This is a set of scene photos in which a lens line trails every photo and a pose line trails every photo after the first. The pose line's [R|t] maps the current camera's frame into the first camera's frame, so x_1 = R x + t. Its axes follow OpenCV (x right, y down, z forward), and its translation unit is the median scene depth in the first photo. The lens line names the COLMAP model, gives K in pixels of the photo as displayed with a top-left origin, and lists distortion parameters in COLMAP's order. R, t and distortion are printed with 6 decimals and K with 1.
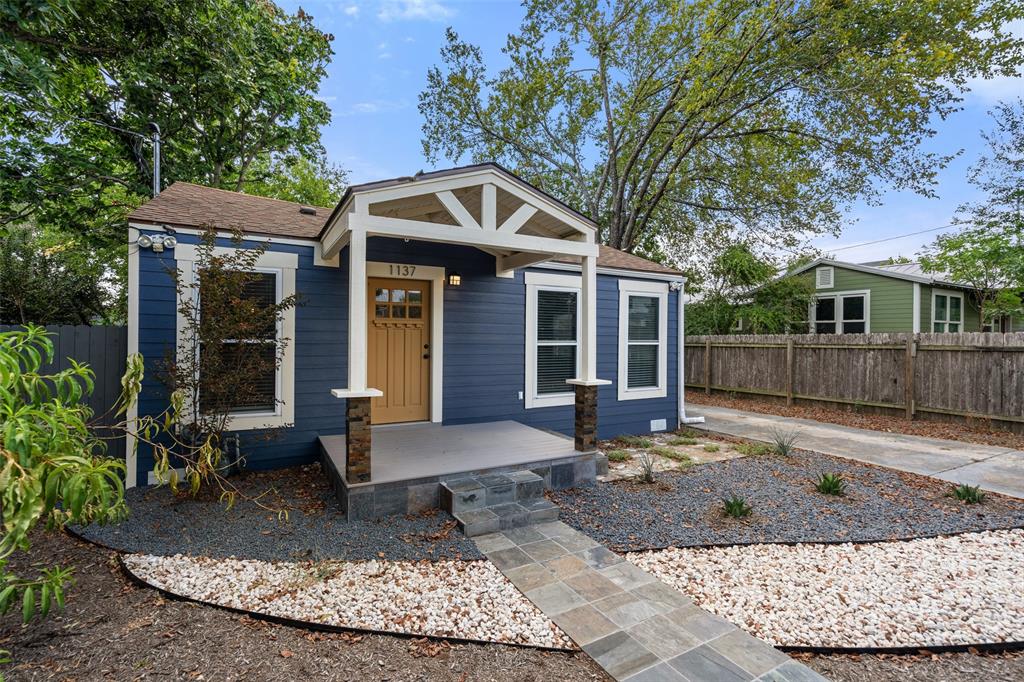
lens RADIAL K [[472.9, 0, 512.0], [0, 472.9, 341.0], [0, 0, 1]] dist [-0.001725, 0.000032]
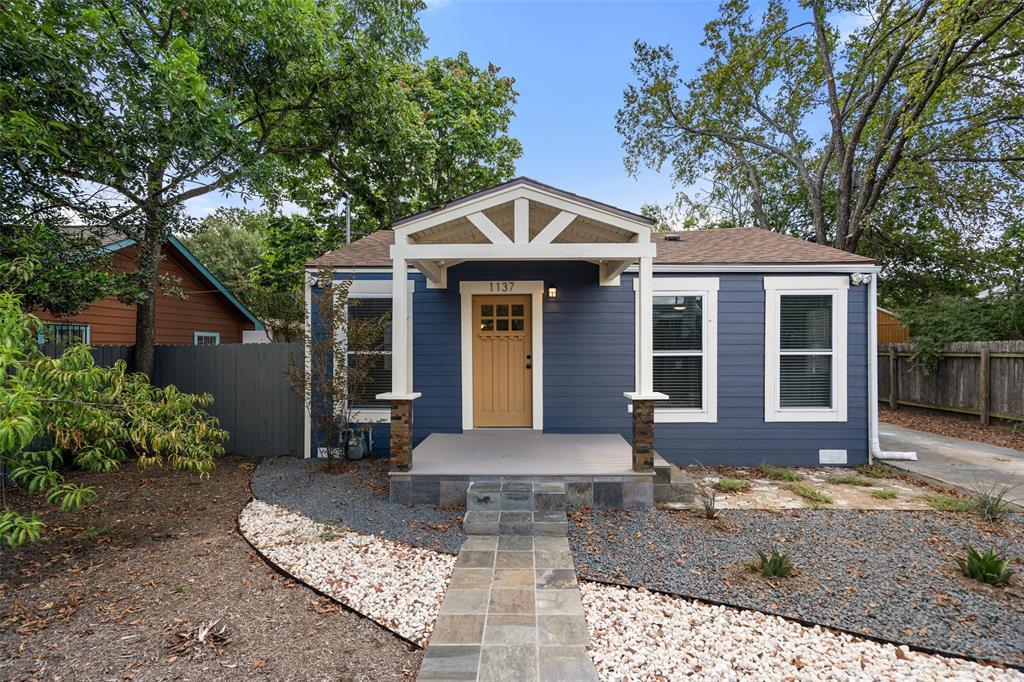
lens RADIAL K [[470.0, 0, 517.5], [0, 470.0, 350.3], [0, 0, 1]] dist [-0.001695, 0.000382]
pose [[0.866816, -0.007145, -0.498577, 0.420392], [0.005376, 0.999973, -0.004984, 0.002658], [0.498599, 0.001640, 0.866831, 0.102266]]
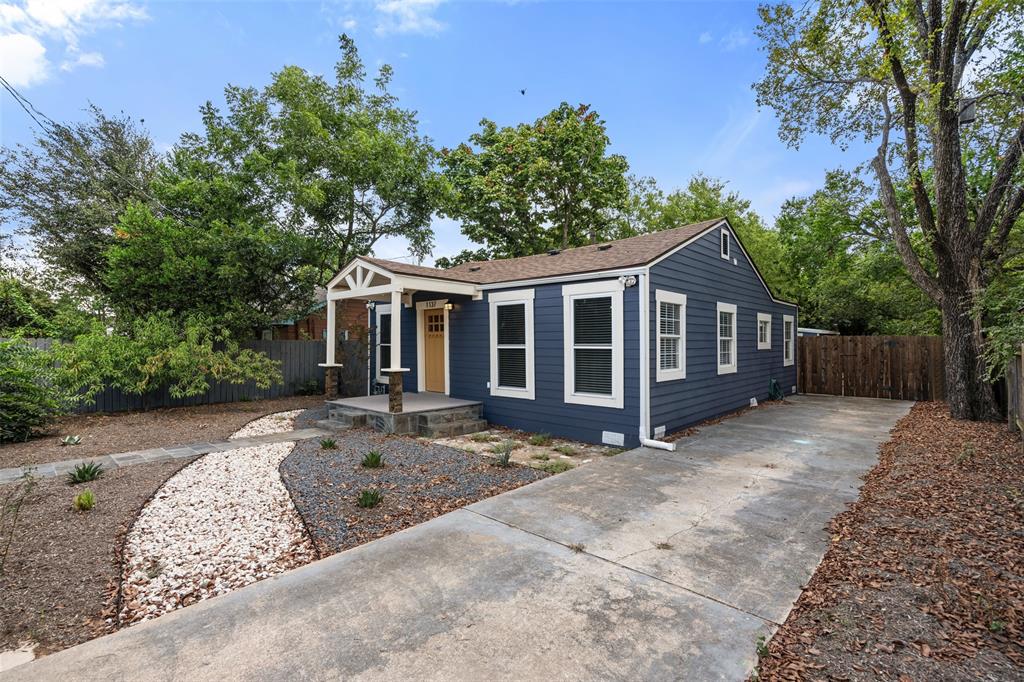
lens RADIAL K [[472.9, 0, 512.0], [0, 472.9, 341.0], [0, 0, 1]] dist [-0.001725, 0.000032]
pose [[0.312473, -0.008072, -0.949892, 1.891985], [-0.000701, 0.999962, -0.008727, 0.001258], [0.949926, 0.003393, 0.312456, 0.918078]]
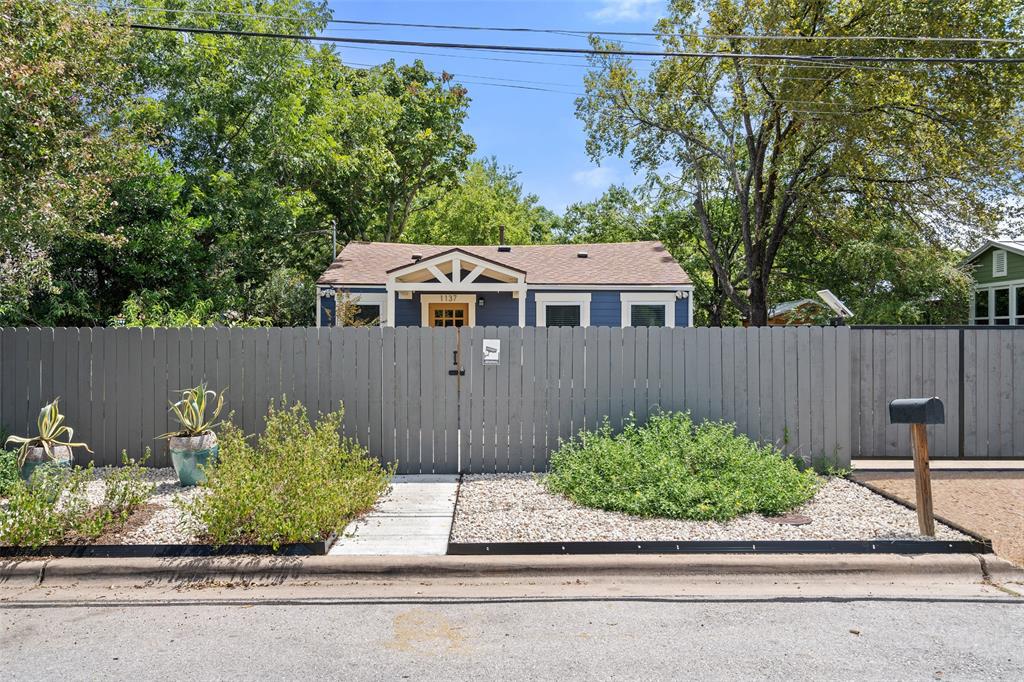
lens RADIAL K [[761.3, 0, 512.0], [0, 761.3, 341.0], [0, 0, 1]] dist [0.003920, 0.000176]
pose [[0.878854, -0.006809, -0.477043, 1.527866], [0.000993, 0.999922, -0.012444, 0.039934], [0.477090, 0.010463, 0.878792, -1.521248]]
